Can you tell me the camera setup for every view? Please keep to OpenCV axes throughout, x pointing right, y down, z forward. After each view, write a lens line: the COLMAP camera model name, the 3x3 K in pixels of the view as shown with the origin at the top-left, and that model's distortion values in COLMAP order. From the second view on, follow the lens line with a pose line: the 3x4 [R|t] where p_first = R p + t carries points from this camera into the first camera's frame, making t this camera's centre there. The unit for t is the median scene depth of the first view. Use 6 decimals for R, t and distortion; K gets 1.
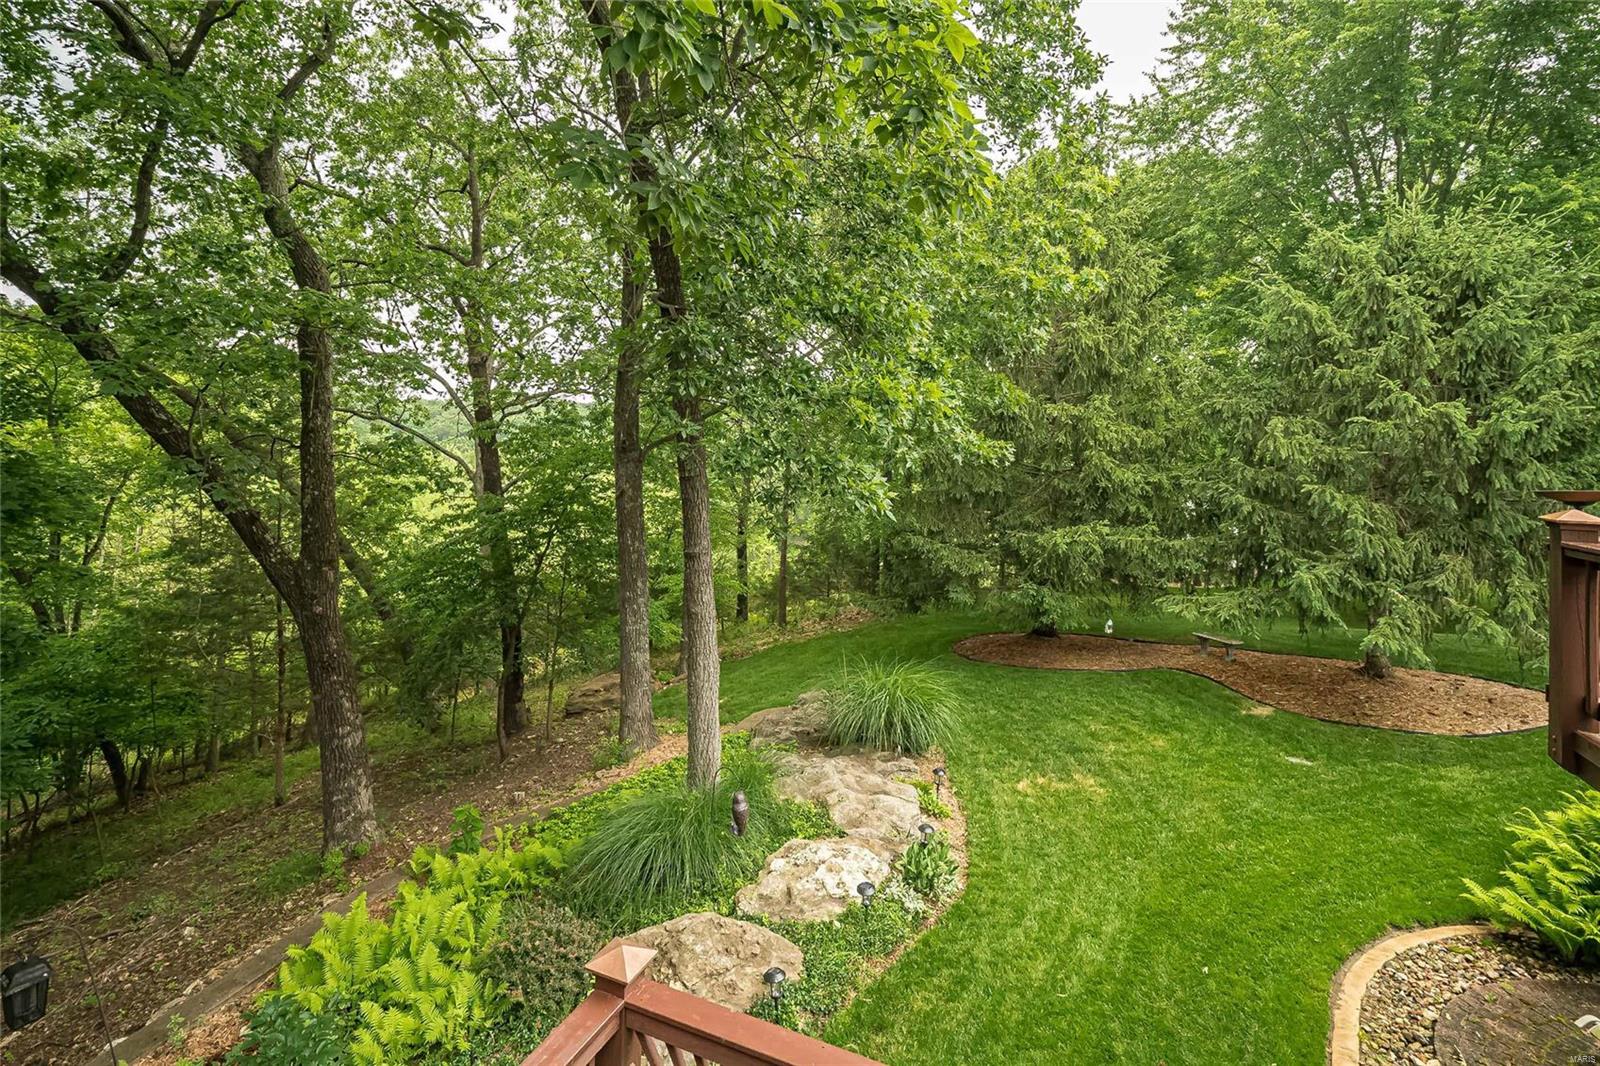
lens RADIAL K [[769.3, 0, 799.4], [0, 769.3, 425.3], [0, 0, 1]] dist [-0.000872, 0.000004]
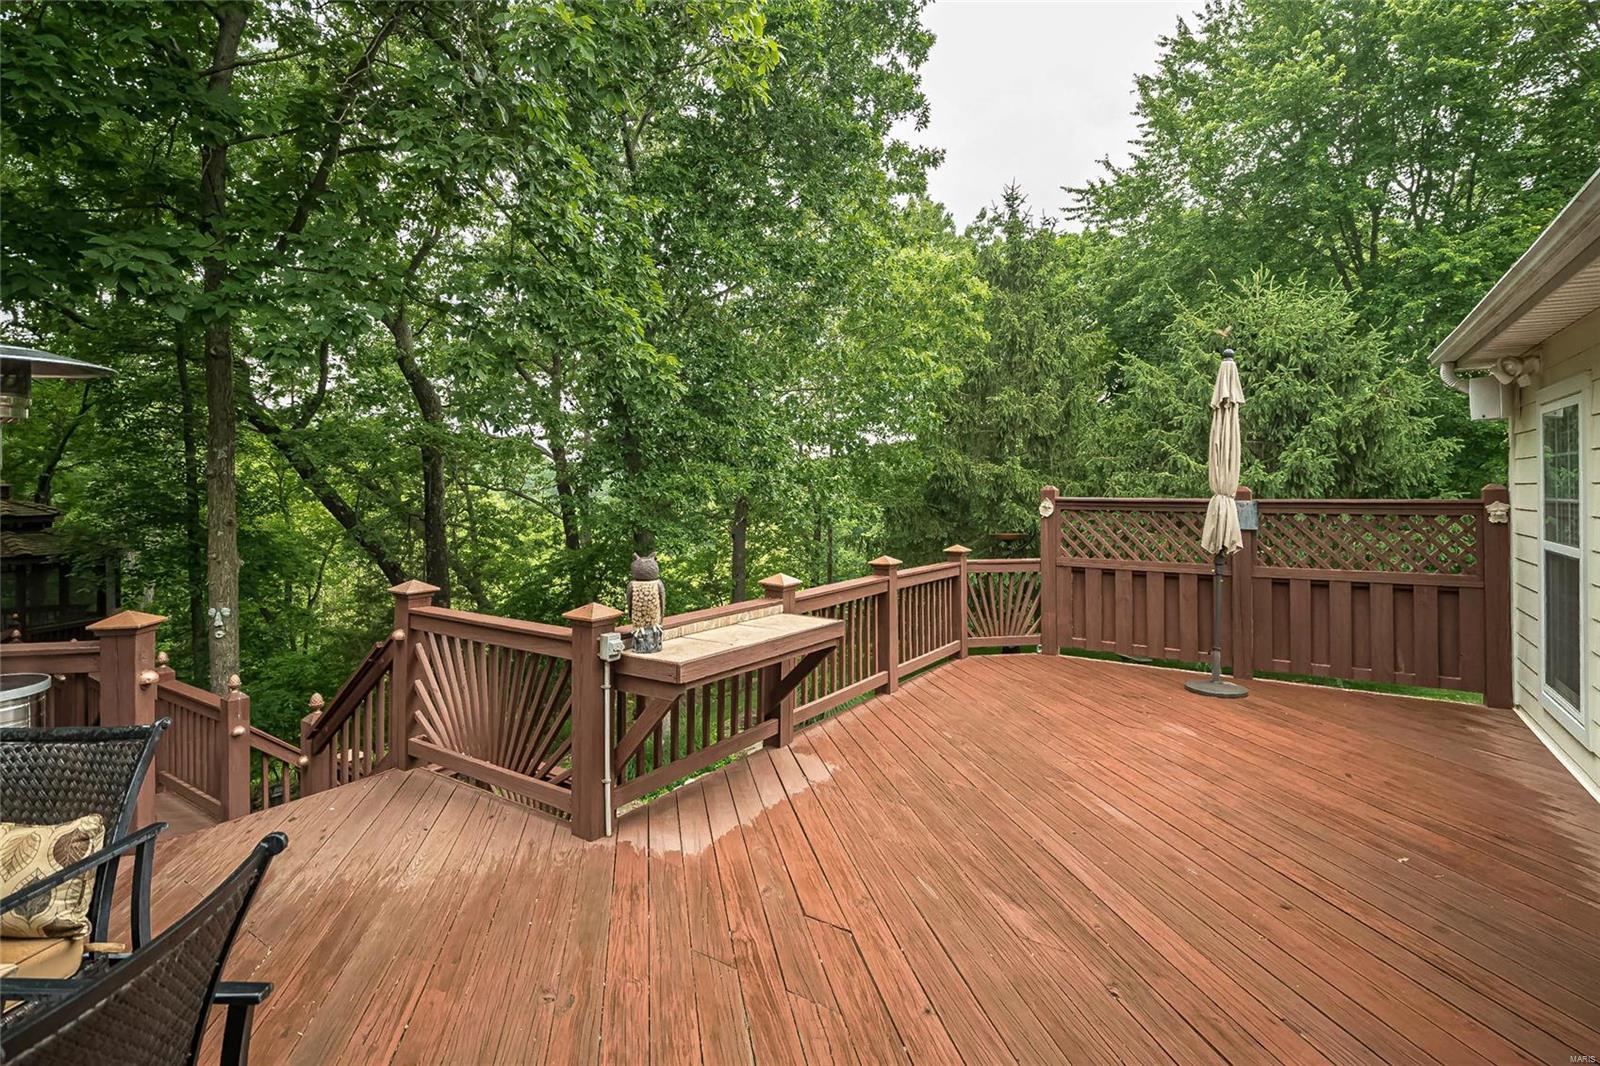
lens RADIAL K [[774.0, 0, 778.8], [0, 774.0, 475.8], [0, 0, 1]] dist [-0.014612, -0.000201]
pose [[0.979095, -0.040727, -0.199286, 0.176413], [0.041192, 0.999150, -0.001815, -0.014562], [0.199190, -0.006432, 0.979940, -0.173936]]
